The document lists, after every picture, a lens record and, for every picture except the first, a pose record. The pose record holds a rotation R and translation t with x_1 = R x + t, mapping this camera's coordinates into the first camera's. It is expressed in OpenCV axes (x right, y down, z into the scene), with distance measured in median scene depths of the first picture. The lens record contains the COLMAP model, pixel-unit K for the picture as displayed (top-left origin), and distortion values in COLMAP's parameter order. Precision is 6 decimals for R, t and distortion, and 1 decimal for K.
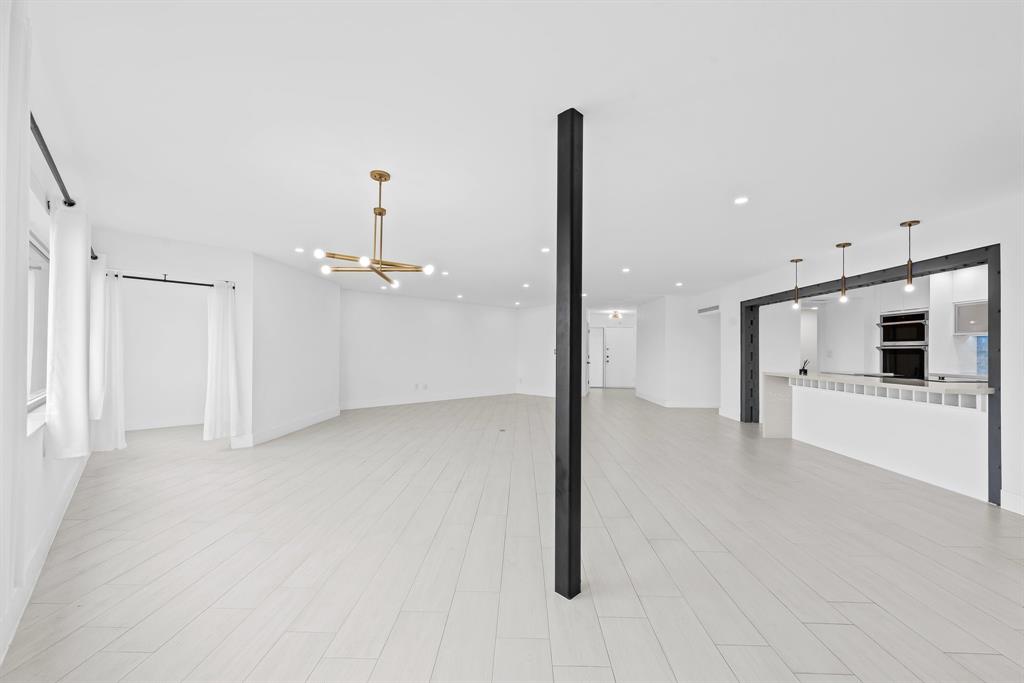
lens RADIAL K [[398.2, 0, 511.8], [0, 398.2, 346.7], [0, 0, 1]] dist [0.000661, 0.000034]
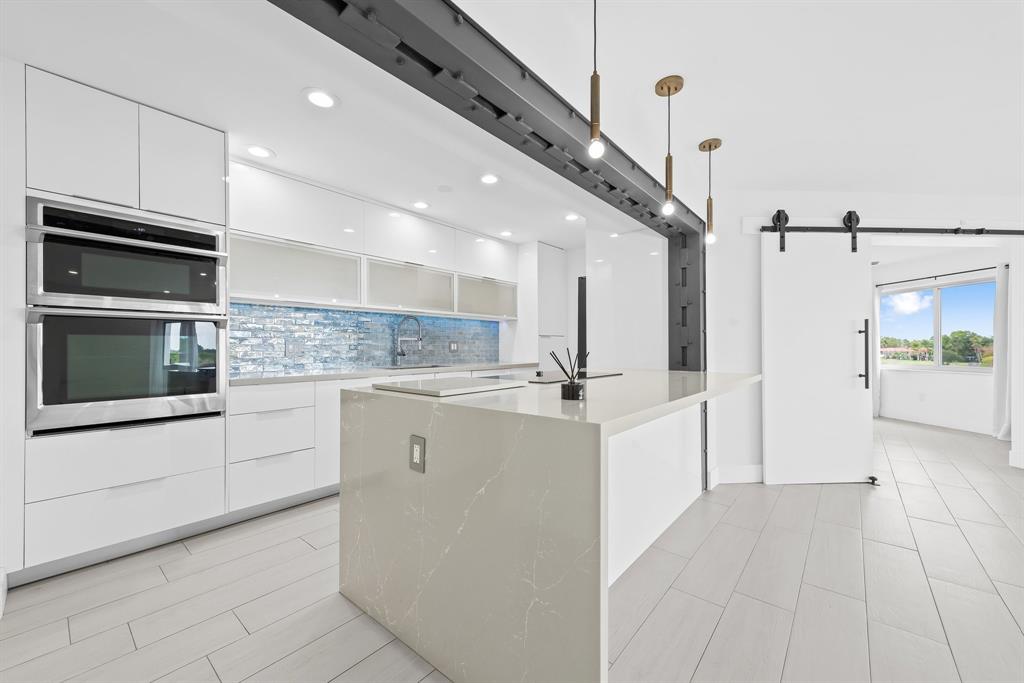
lens RADIAL K [[398.2, 0, 512.3], [0, 398.2, 341.9], [0, 0, 1]] dist [0.000661, 0.000034]
pose [[-0.782303, -0.002366, 0.622894, 0.486757], [-0.010354, 0.999904, -0.009206, 0.023607], [-0.622813, -0.013651, -0.782252, 1.019669]]
